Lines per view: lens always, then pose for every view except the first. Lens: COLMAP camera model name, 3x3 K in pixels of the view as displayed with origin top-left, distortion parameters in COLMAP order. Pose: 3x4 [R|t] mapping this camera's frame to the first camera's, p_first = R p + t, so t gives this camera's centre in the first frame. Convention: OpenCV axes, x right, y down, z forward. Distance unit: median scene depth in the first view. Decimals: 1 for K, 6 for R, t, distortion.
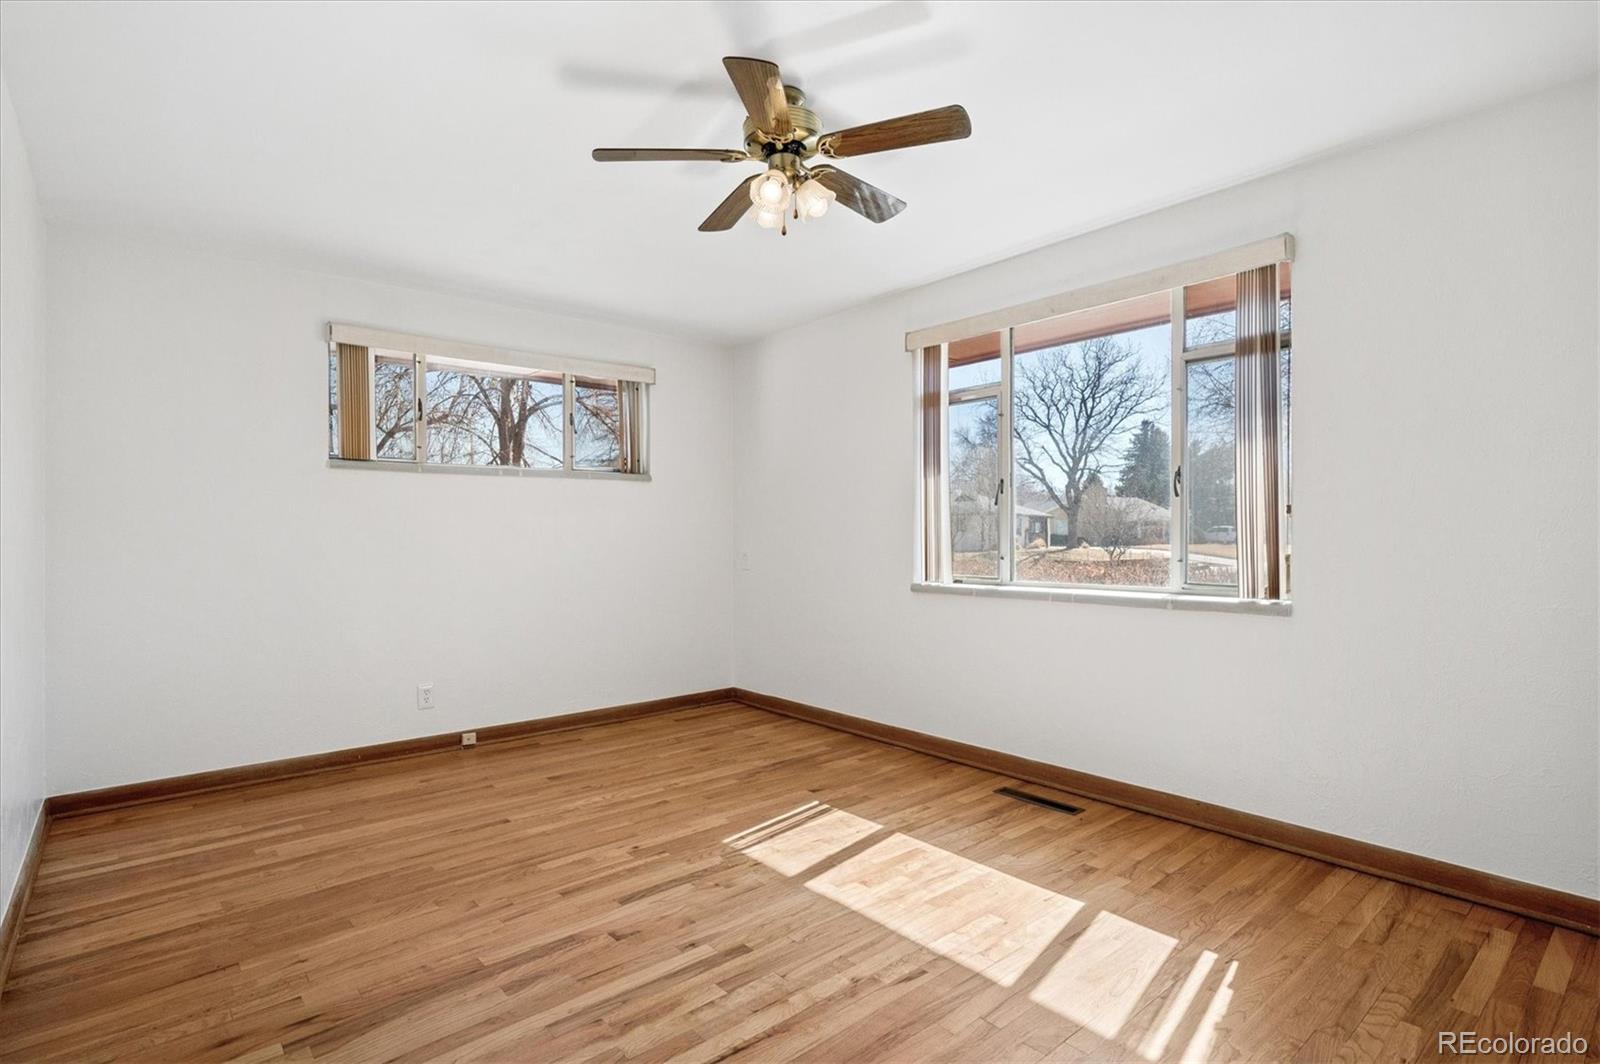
lens RADIAL K [[793.0, 0, 793.4], [0, 793.0, 548.0], [0, 0, 1]] dist [0.003195, -0.000657]
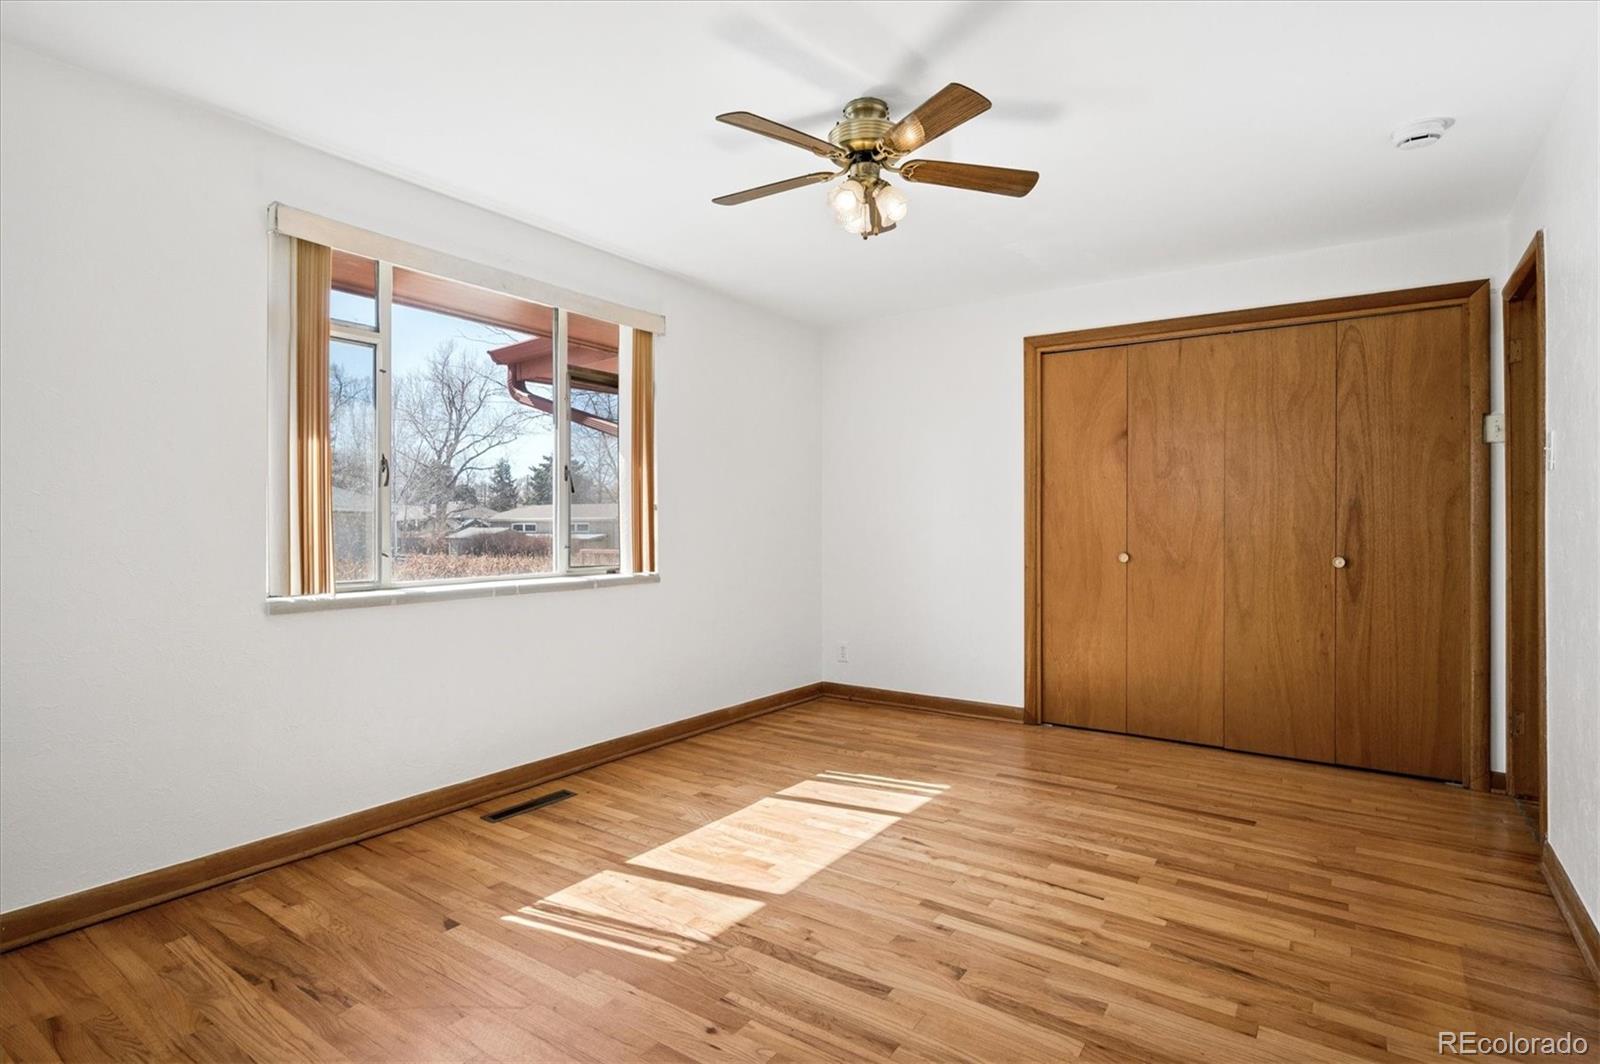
lens RADIAL K [[793.0, 0, 799.5], [0, 793.0, 518.2], [0, 0, 1]] dist [0.003195, -0.000657]
pose [[-0.249087, 0.014363, 0.968375, -0.797627], [0.016389, 0.999809, -0.010614, -0.011083], [-0.968342, 0.013227, -0.249275, 1.056841]]
